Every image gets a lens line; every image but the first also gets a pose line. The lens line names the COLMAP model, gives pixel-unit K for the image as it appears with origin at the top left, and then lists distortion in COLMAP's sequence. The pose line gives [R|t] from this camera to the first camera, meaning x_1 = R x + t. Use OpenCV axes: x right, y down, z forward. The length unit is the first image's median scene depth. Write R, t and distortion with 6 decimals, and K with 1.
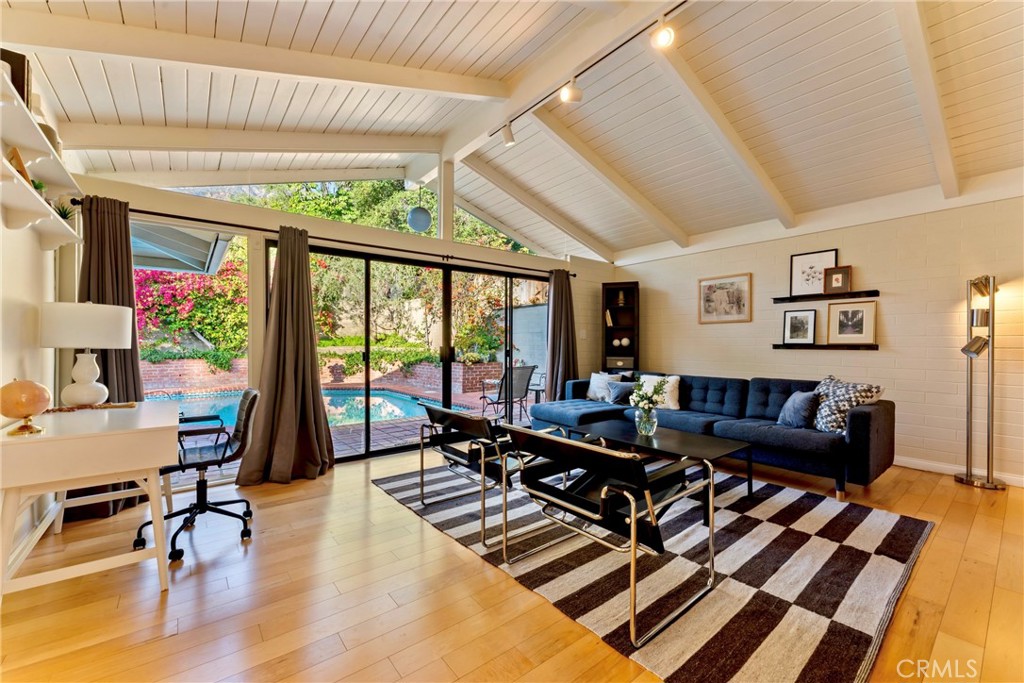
lens RADIAL K [[413.9, 0, 512.0], [0, 413.9, 341.5], [0, 0, 1]] dist [0.000547, 0.000062]
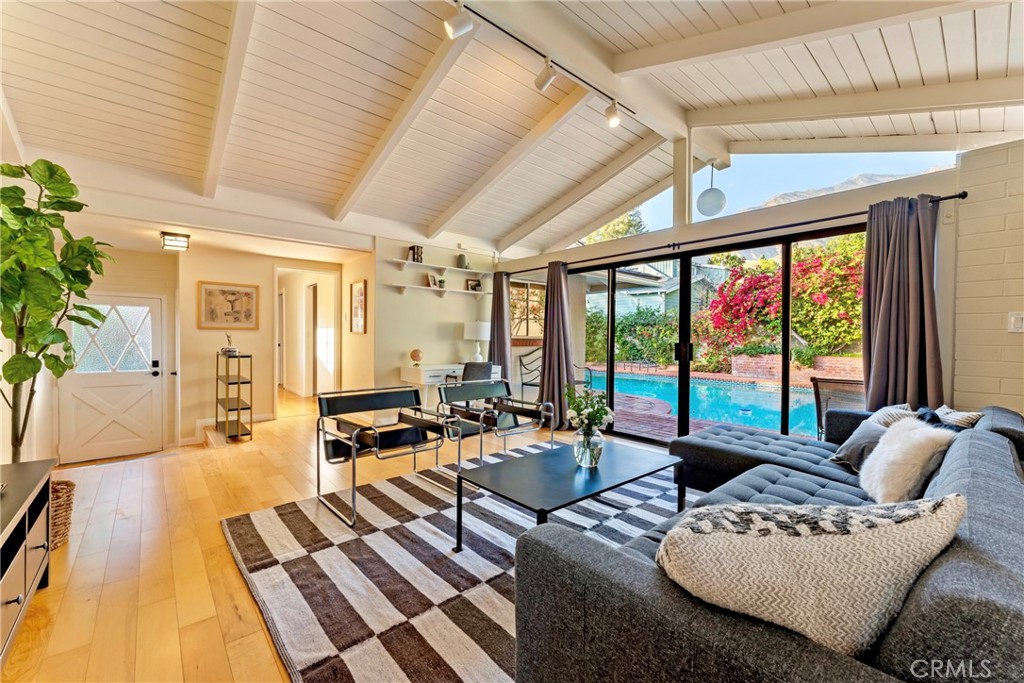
lens RADIAL K [[413.9, 0, 512.0], [0, 413.9, 341.5], [0, 0, 1]] dist [0.000547, 0.000062]
pose [[0.044707, 0.009446, -0.998955, 0.732632], [-0.004160, 0.999948, 0.009270, 0.001554], [0.998991, 0.003741, 0.044744, 0.591505]]
